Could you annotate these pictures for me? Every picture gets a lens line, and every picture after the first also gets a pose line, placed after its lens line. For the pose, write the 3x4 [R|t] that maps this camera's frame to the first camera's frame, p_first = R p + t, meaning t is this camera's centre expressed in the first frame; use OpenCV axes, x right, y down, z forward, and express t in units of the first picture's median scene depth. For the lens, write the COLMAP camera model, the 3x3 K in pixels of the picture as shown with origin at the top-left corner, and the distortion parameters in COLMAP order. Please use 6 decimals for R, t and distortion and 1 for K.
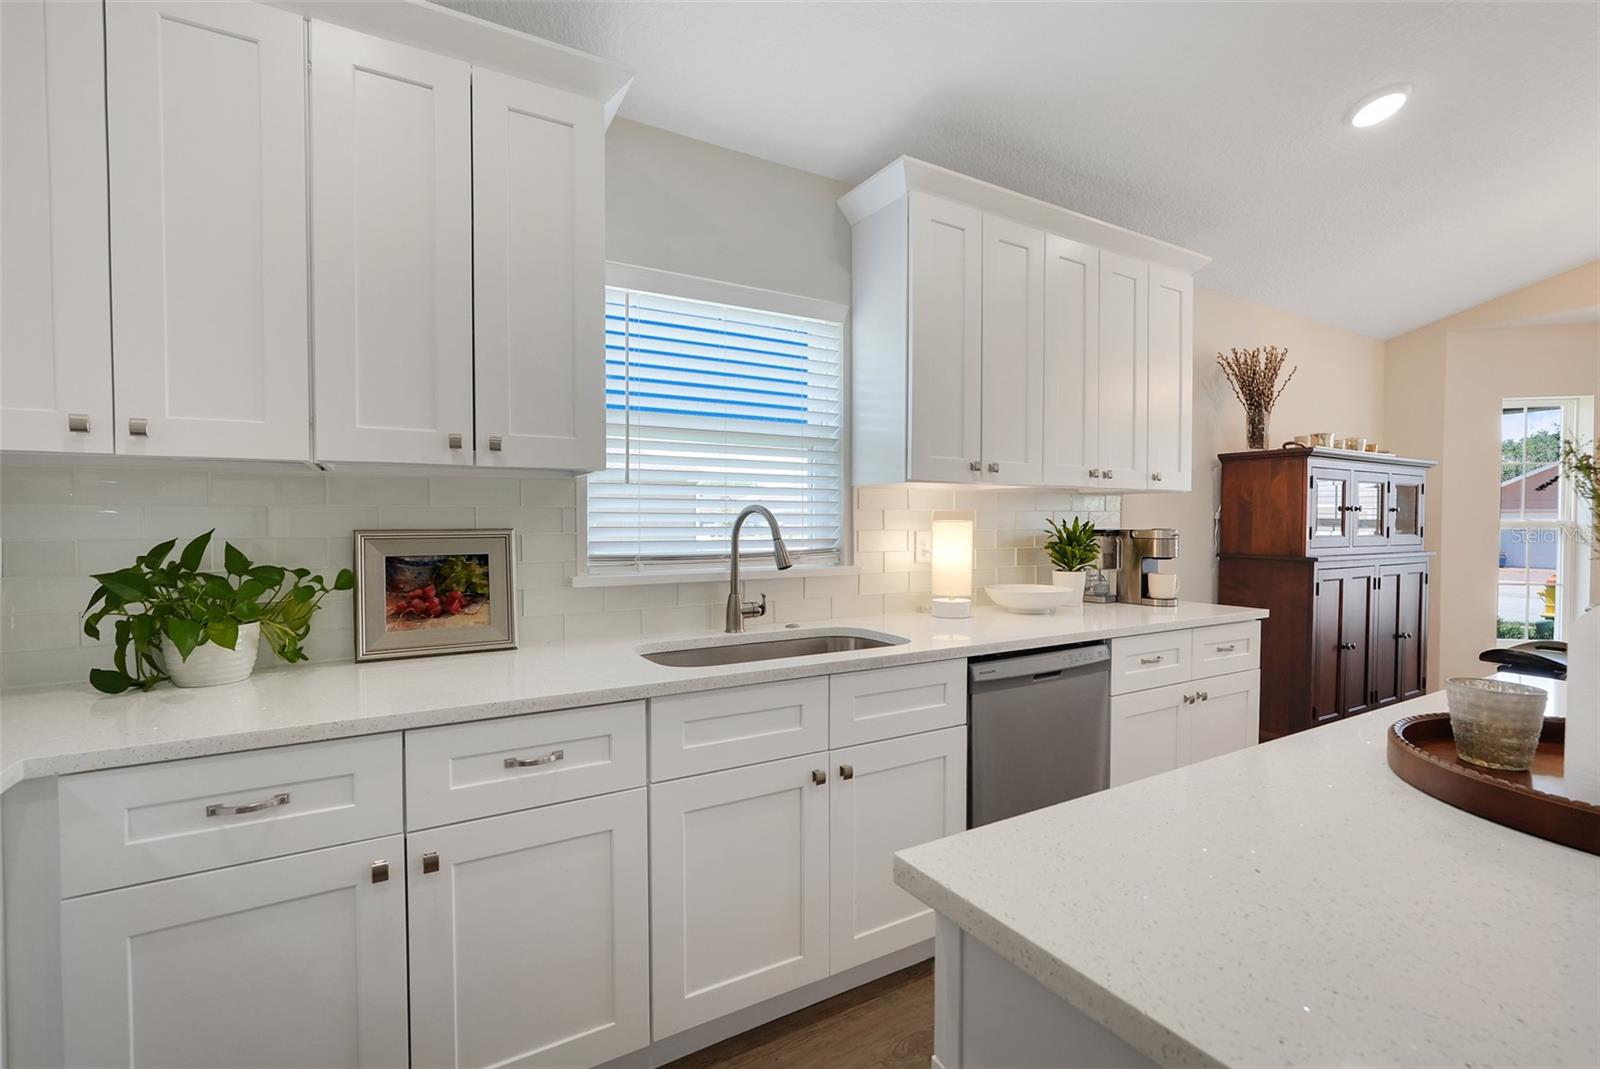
lens RADIAL K [[713.3, 0, 806.0], [0, 713.3, 539.0], [0, 0, 1]] dist [-0.012824, 0.006417]
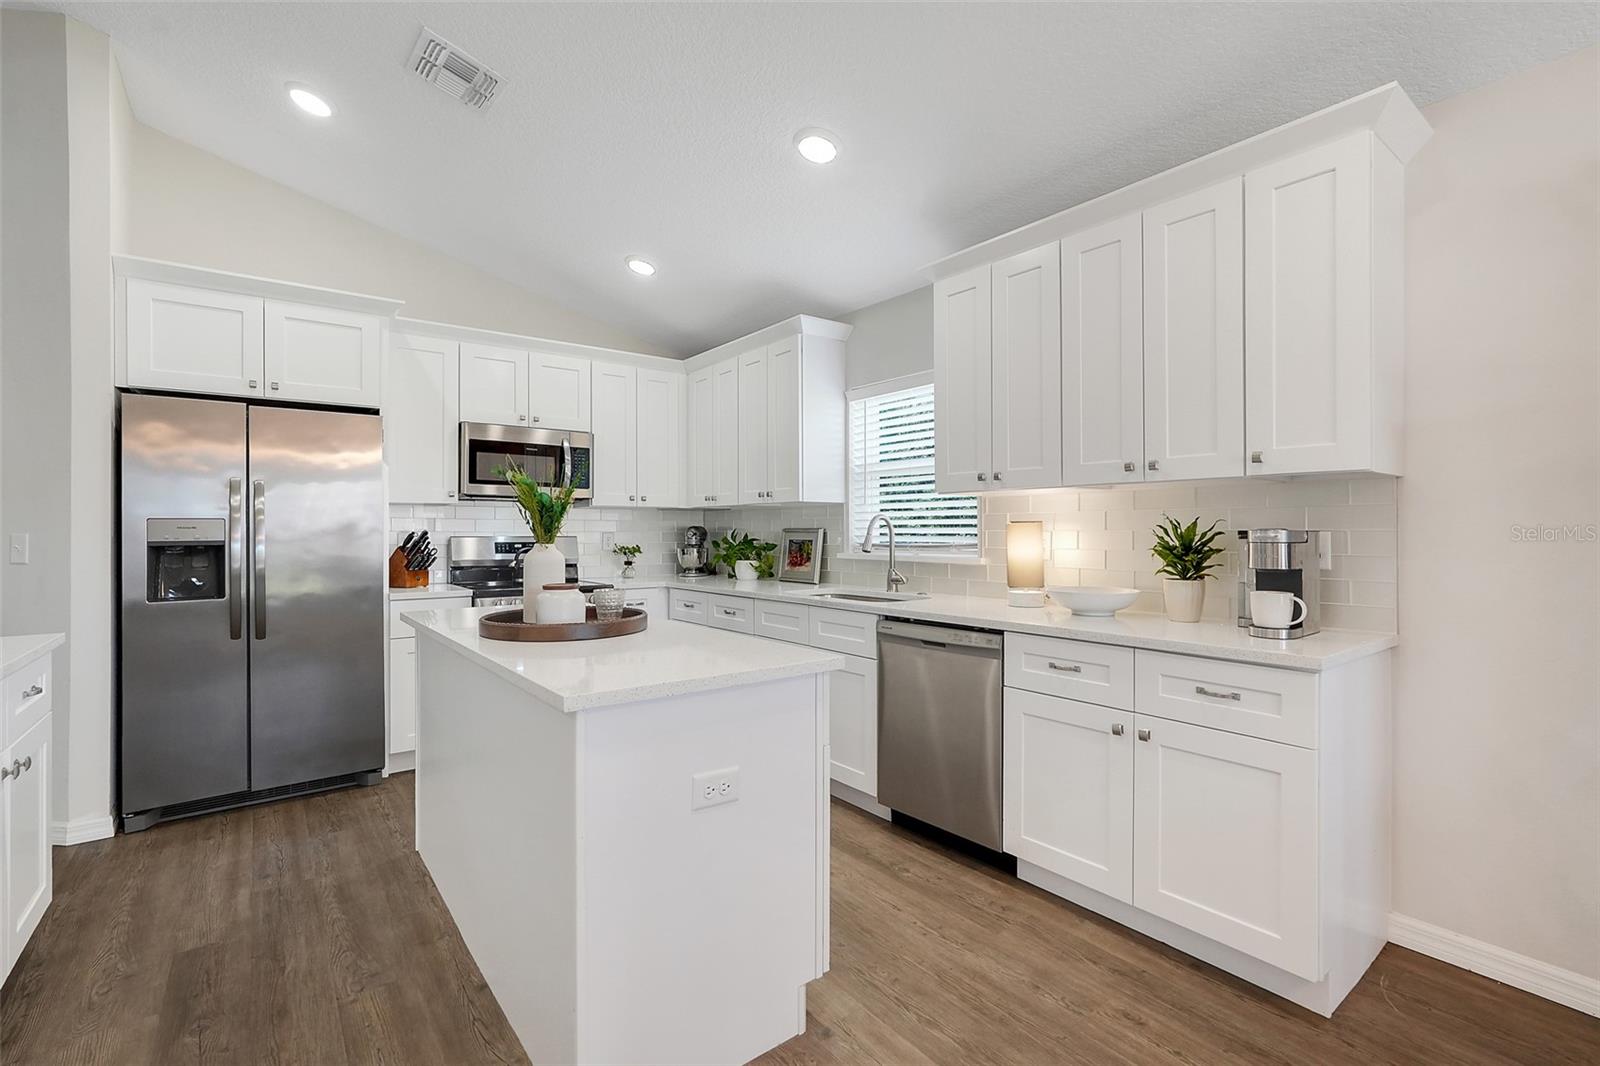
lens RADIAL K [[713.3, 0, 802.9], [0, 713.3, 521.3], [0, 0, 1]] dist [-0.012824, 0.006417]
pose [[0.129221, -0.015464, -0.991495, 1.507644], [-0.022627, 0.999572, -0.018539, 0.004313], [0.991358, 0.024830, 0.128816, 0.586731]]
